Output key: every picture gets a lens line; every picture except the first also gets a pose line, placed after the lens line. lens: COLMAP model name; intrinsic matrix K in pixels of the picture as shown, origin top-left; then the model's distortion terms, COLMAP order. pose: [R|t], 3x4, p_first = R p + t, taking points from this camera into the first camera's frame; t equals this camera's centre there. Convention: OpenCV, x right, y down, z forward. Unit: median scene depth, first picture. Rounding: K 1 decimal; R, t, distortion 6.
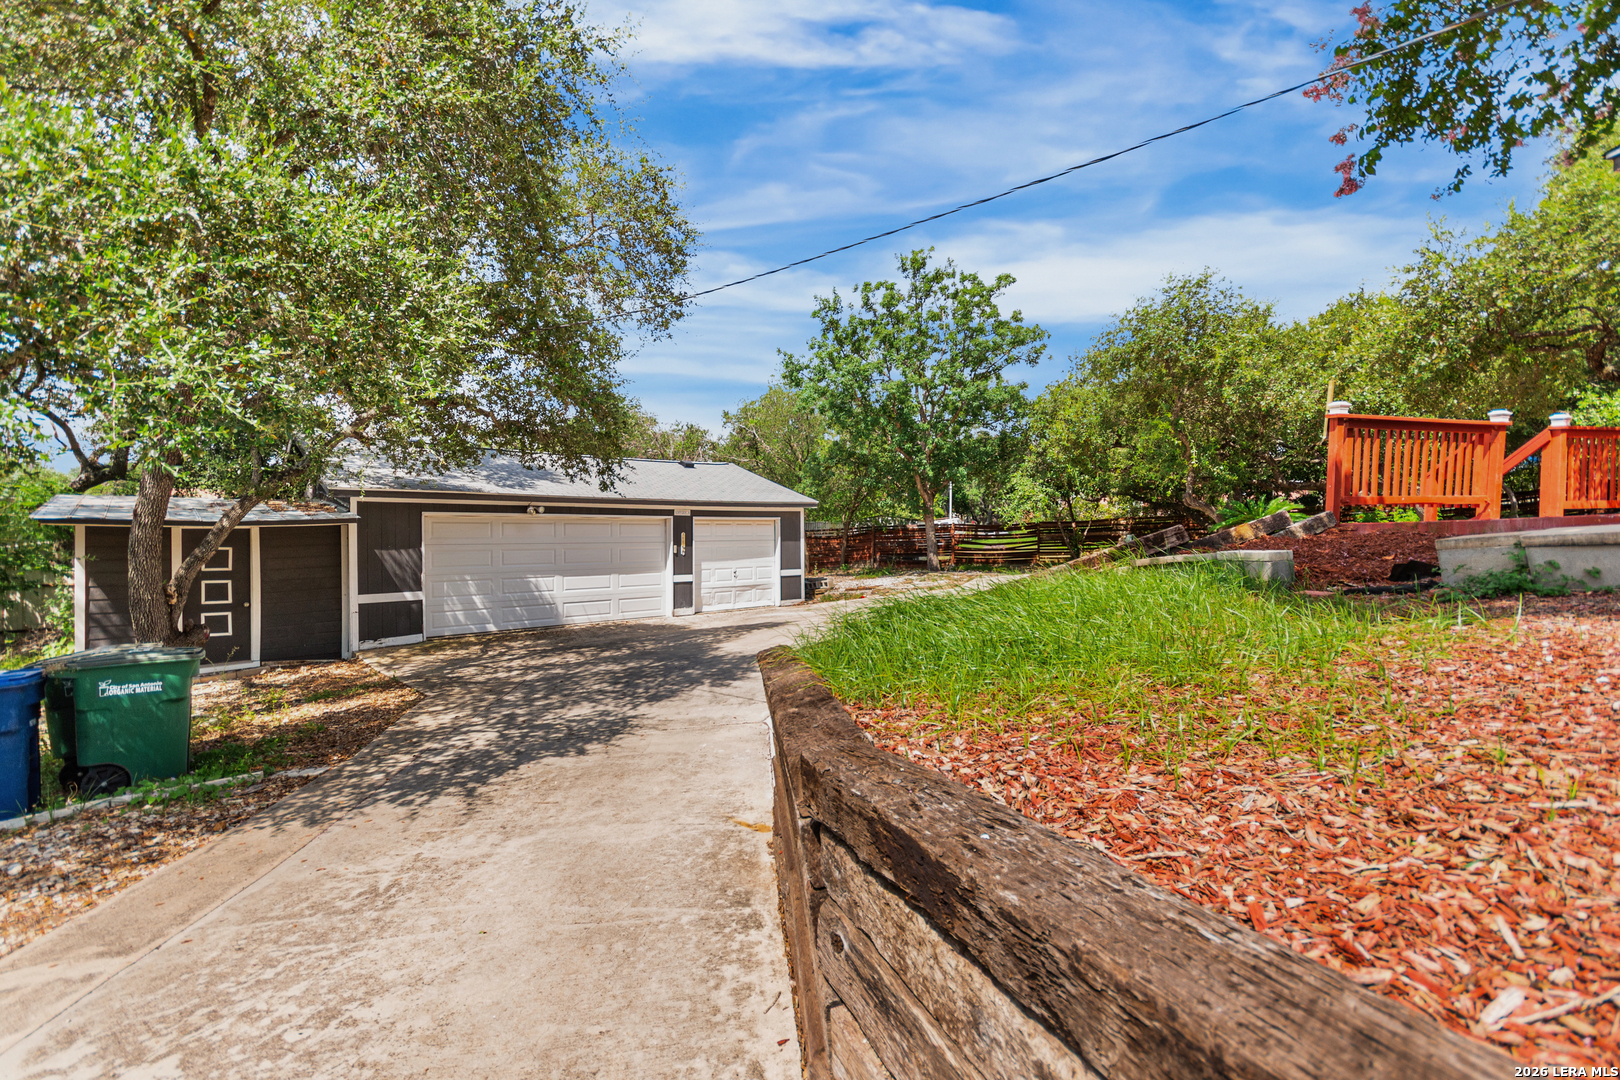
lens RADIAL K [[712.3, 0, 810.3], [0, 712.3, 535.6], [0, 0, 1]] dist [0.000936, 0.000178]
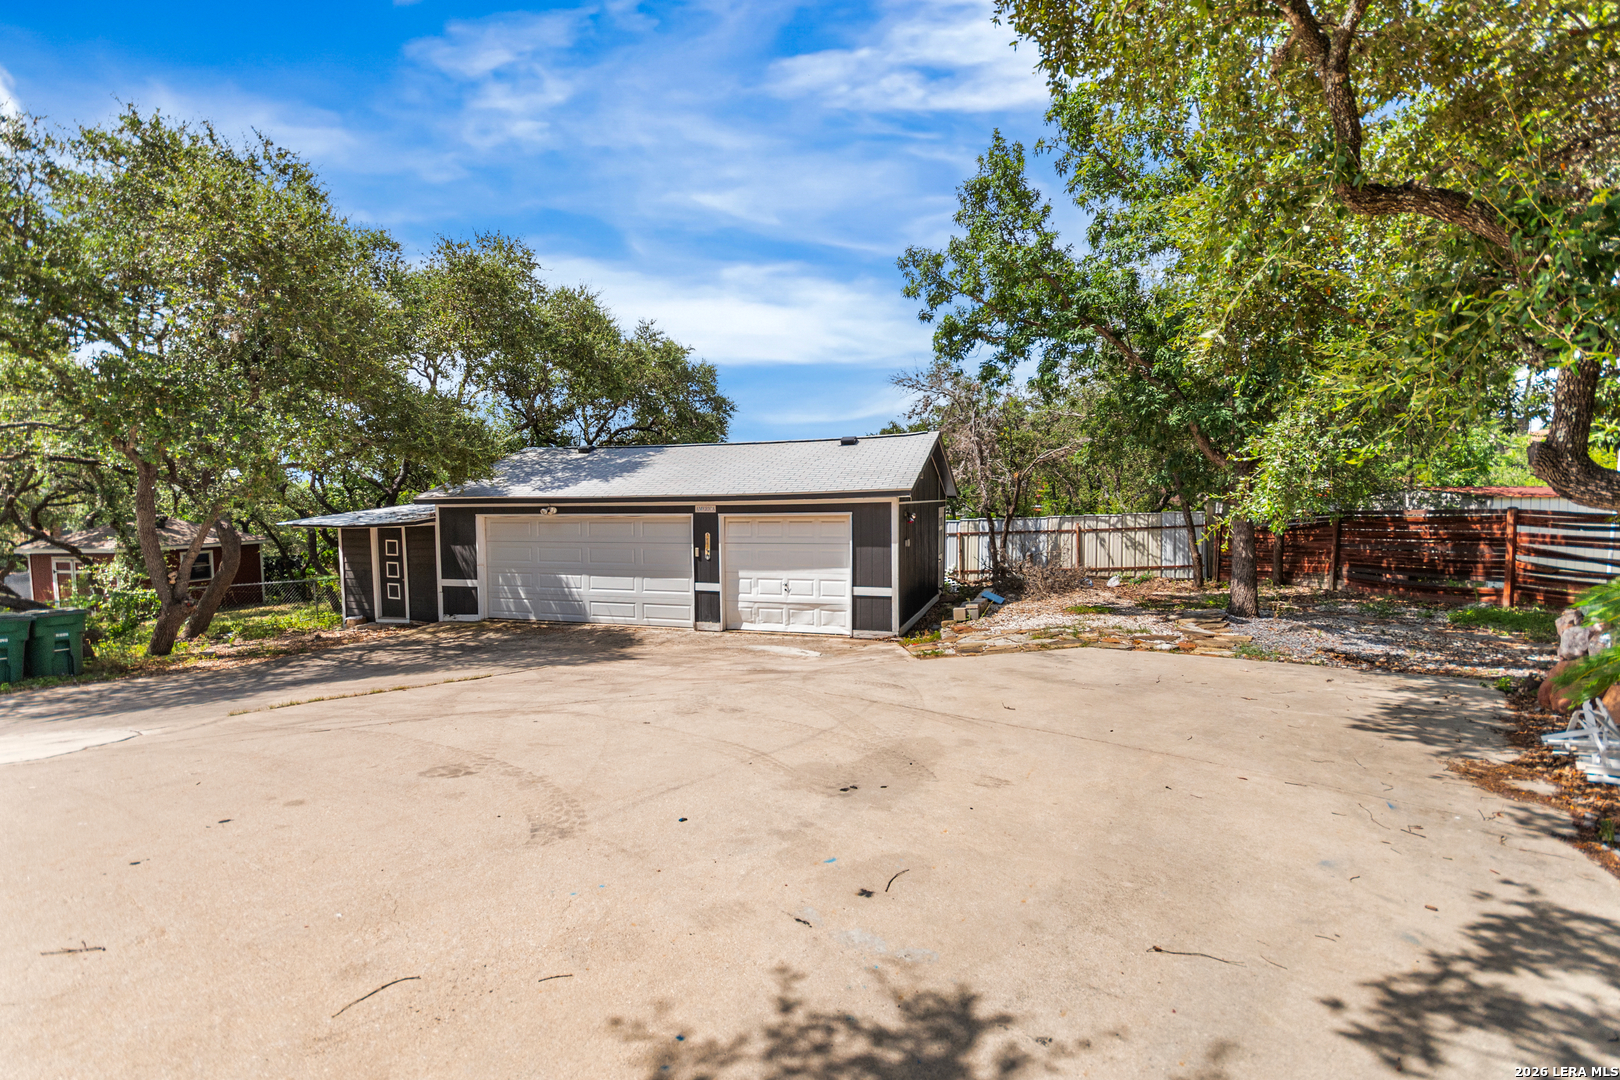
lens RADIAL K [[712.3, 0, 810.1], [0, 712.3, 538.0], [0, 0, 1]] dist [0.000936, 0.000178]
pose [[0.508803, 0.019220, -0.860669, 0.610827], [-0.005902, 0.999805, 0.018838, -0.014913], [0.860863, -0.004505, 0.508817, 0.677968]]
